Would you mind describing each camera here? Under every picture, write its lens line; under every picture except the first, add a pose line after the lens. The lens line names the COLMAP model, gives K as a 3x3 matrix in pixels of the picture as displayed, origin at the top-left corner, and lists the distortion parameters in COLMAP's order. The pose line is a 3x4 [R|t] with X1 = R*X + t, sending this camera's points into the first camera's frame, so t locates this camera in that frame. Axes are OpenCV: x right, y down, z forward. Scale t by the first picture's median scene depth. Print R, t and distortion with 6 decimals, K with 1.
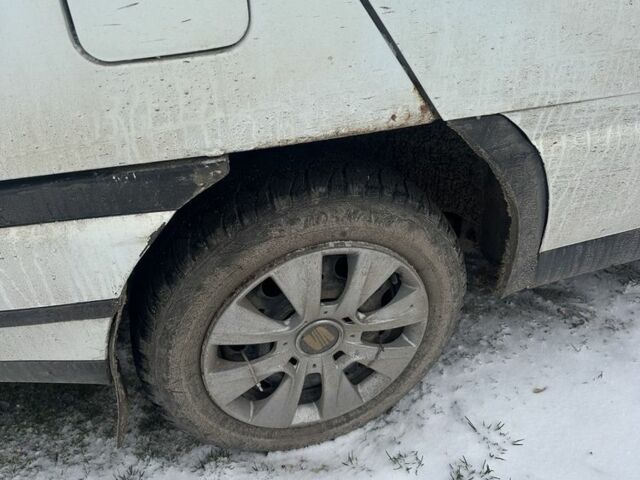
lens RADIAL K [[548.7, 0, 320.0], [0, 548.7, 240.0], [0, 0, 1]] dist [0.000265, 0.001506]
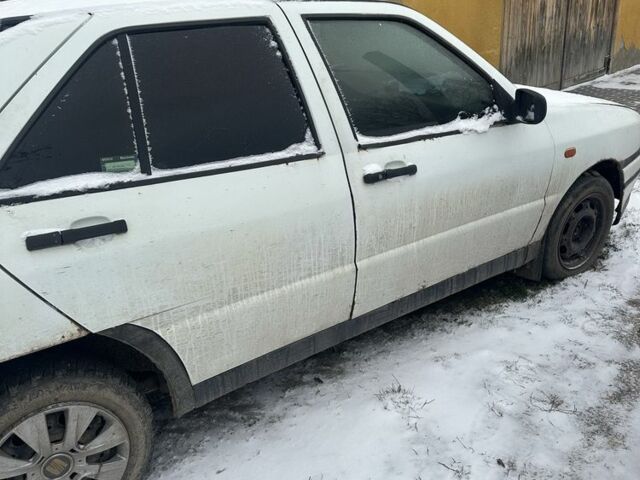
lens RADIAL K [[535.5, 0, 320.0], [0, 535.5, 240.0], [0, 0, 1]] dist [-0.041885, -0.002122]
pose [[0.943197, -0.127126, 0.306951, 0.358071], [0.202648, 0.952266, -0.228306, 0.055051], [-0.263276, 0.277541, 0.923936, -0.871577]]
